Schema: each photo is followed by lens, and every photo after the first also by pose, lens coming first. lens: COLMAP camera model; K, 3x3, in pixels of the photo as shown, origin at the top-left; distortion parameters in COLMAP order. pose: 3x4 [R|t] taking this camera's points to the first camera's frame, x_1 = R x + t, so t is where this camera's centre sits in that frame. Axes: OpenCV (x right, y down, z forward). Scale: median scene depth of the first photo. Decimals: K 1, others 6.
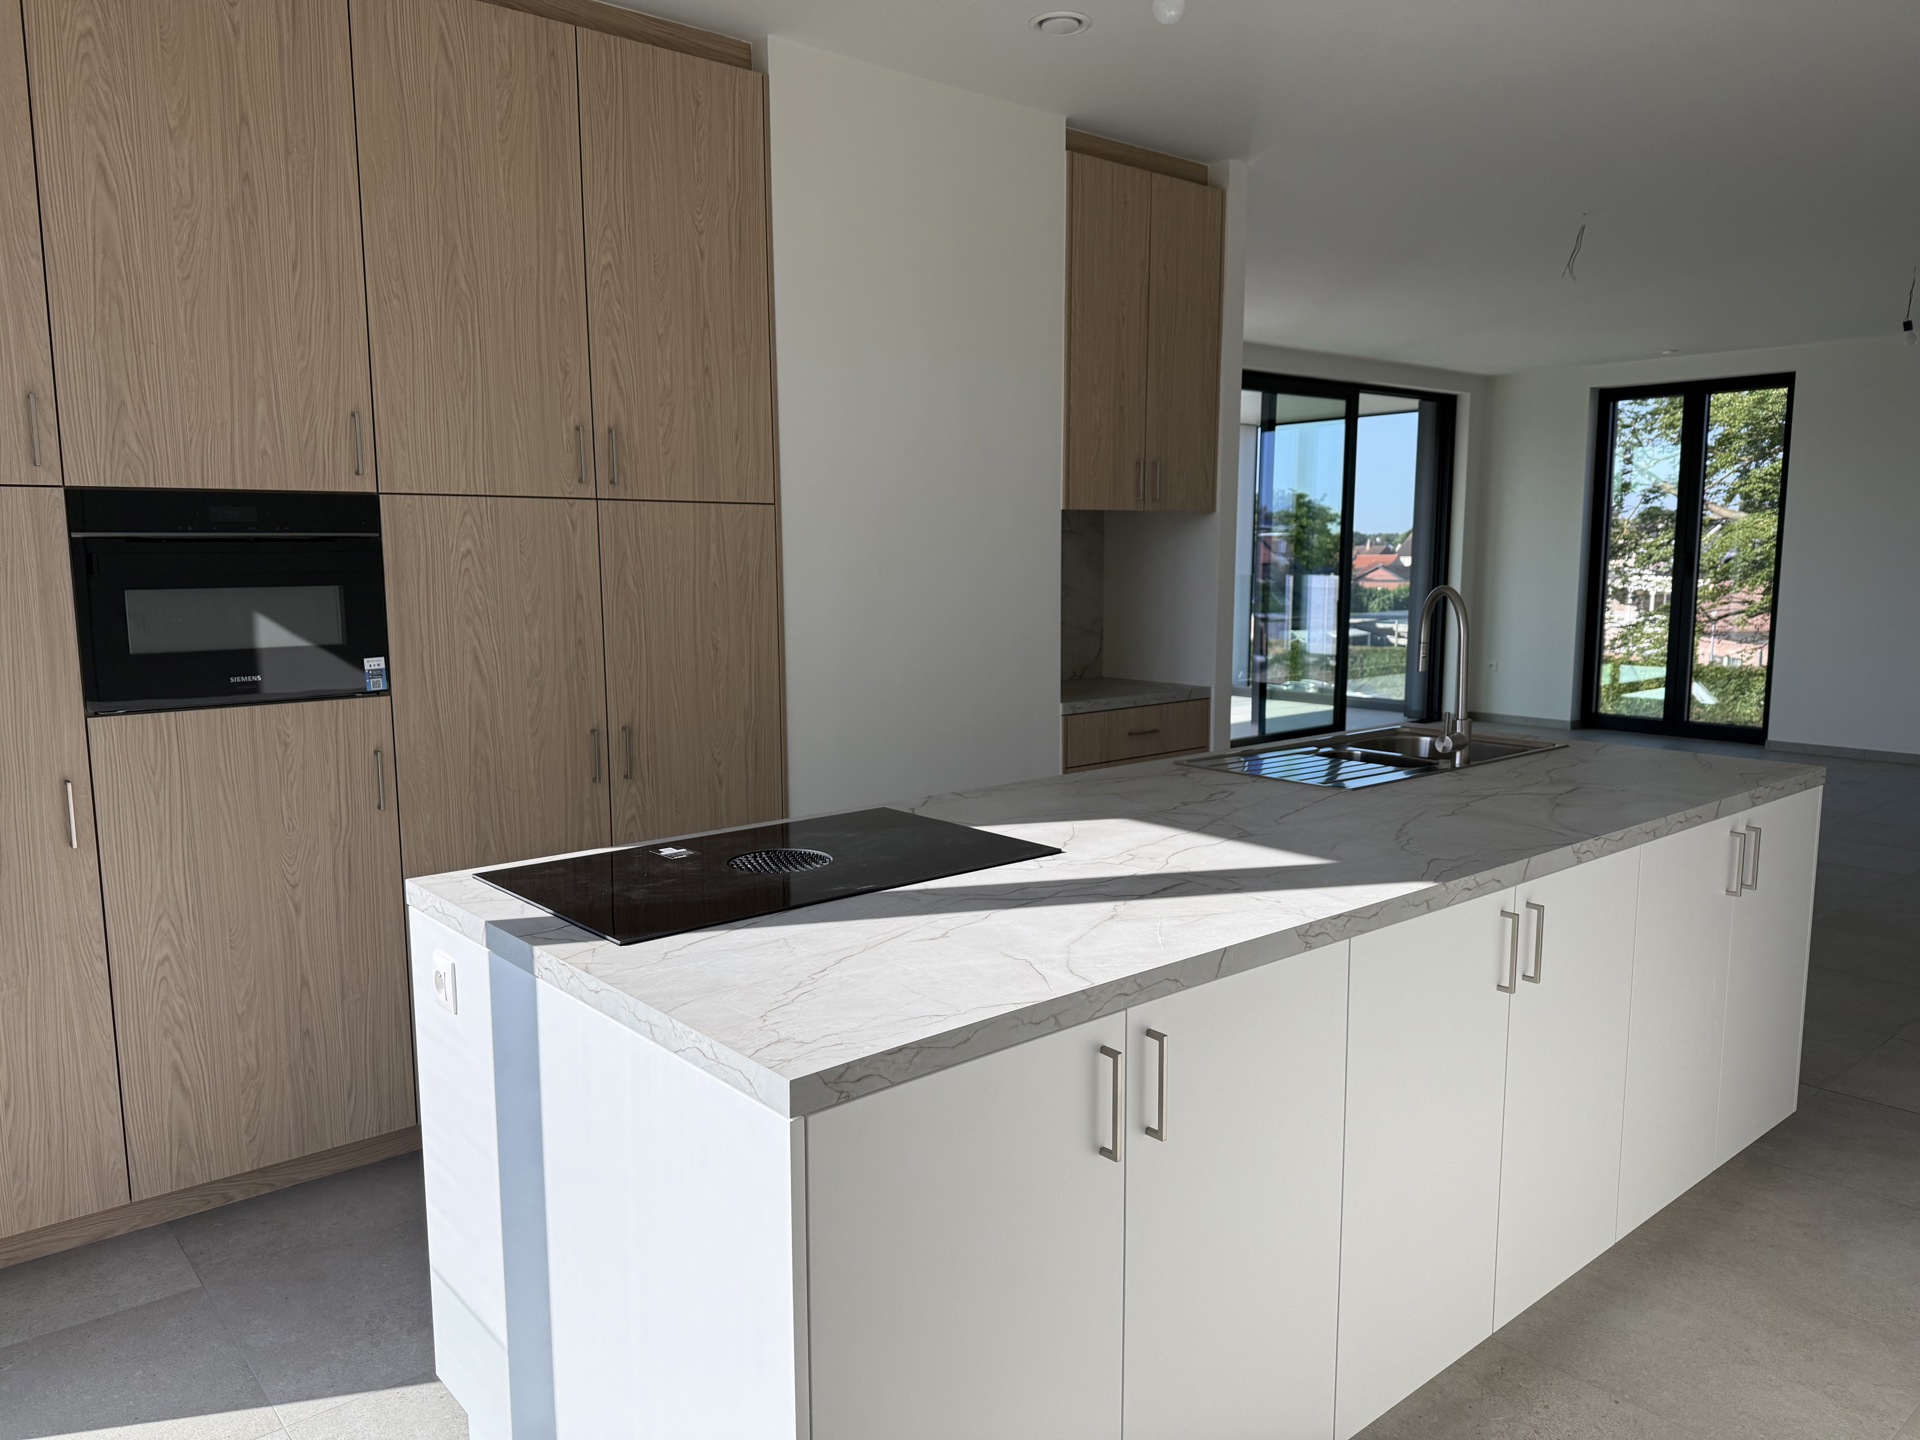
lens RADIAL K [[1358.7, 0, 973.1], [0, 1358.7, 728.6], [0, 0, 1]] dist [0.067833, -0.091015]
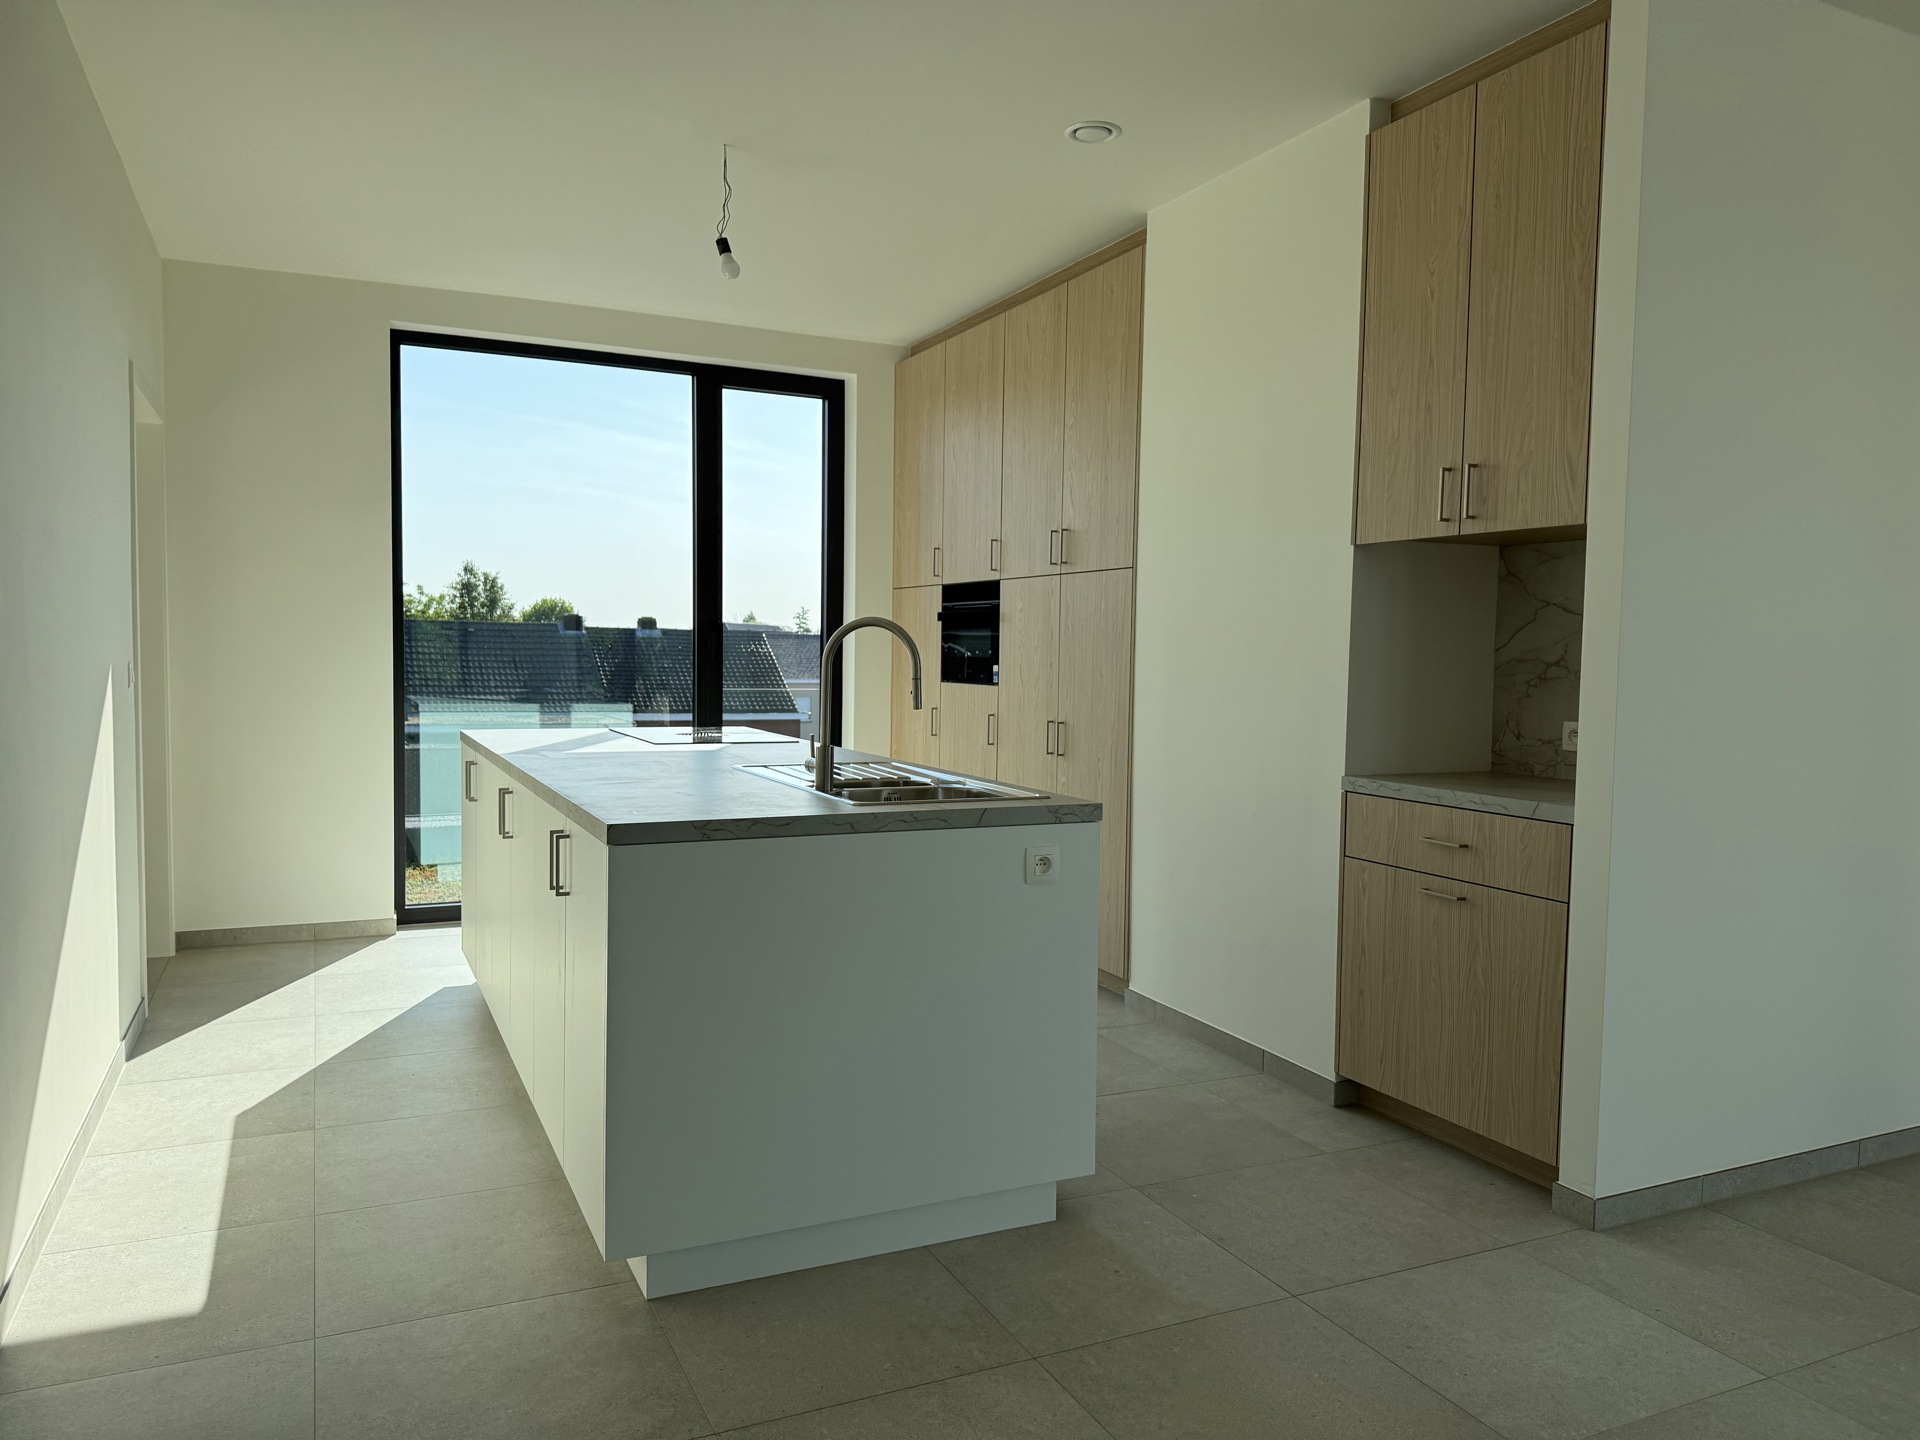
lens RADIAL K [[1358.7, 0, 973.1], [0, 1358.7, 728.6], [0, 0, 1]] dist [0.067833, -0.091015]
pose [[-0.255712, 0.049664, -0.965477, 1.291116], [-0.144270, 0.985536, 0.088907, -0.119381], [0.955928, 0.162024, -0.244848, 1.341228]]
